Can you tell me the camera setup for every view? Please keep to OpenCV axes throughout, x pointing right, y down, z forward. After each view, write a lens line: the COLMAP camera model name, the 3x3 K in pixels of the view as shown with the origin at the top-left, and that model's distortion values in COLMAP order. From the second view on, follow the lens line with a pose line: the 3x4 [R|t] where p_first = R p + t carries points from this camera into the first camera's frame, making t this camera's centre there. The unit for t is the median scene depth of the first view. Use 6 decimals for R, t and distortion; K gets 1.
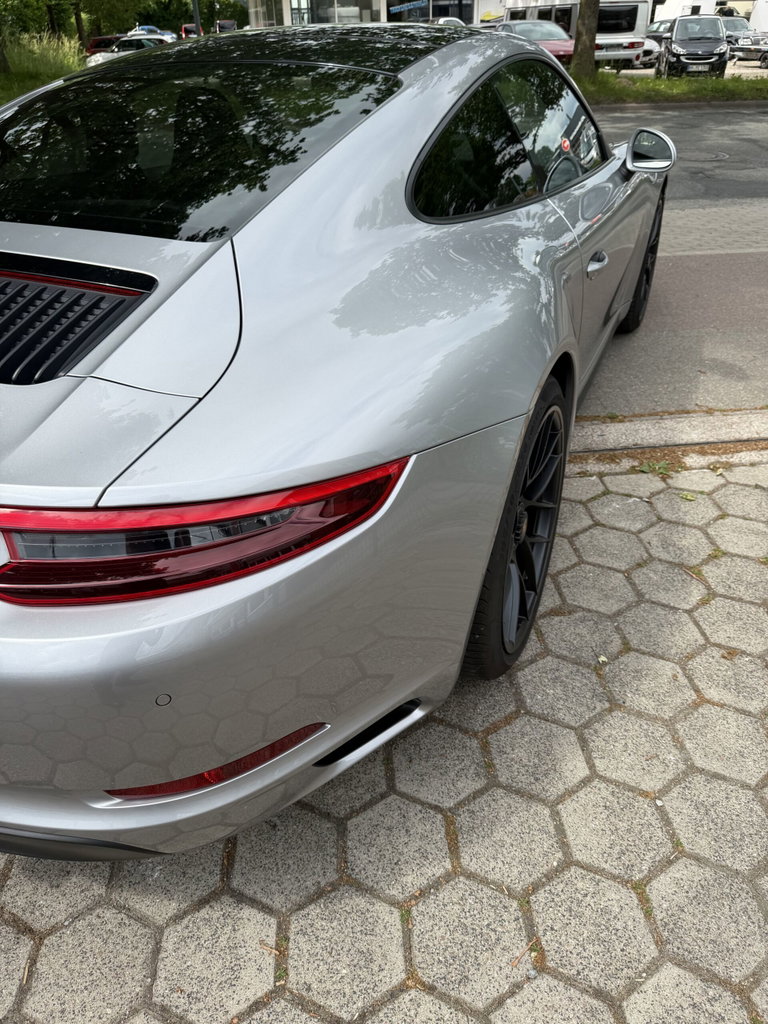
lens RADIAL K [[740.0, 0, 377.9], [0, 740.0, 509.1], [0, 0, 1]] dist [-0.001464, -0.011280]
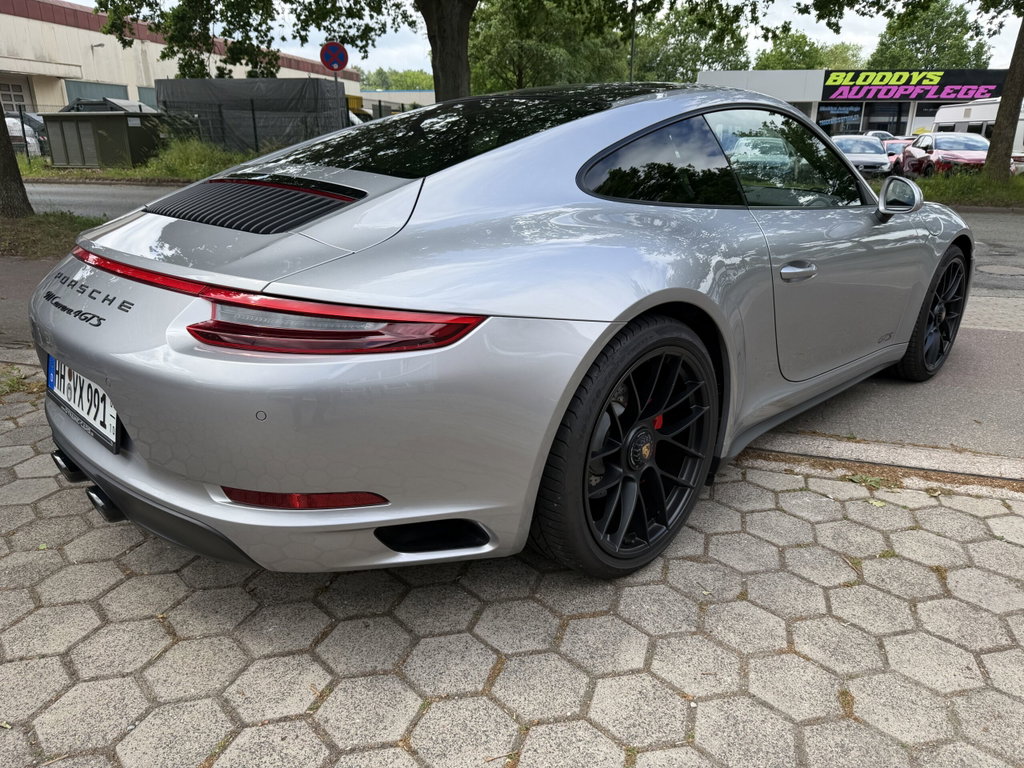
lens RADIAL K [[740.0, 0, 515.6], [0, 740.0, 389.6], [0, 0, 1]] dist [-0.001464, -0.011280]
pose [[0.929014, 0.152349, -0.337227, 0.400792], [-0.230596, 0.951082, -0.205592, 0.228155], [0.289409, 0.268762, 0.918700, -0.145502]]
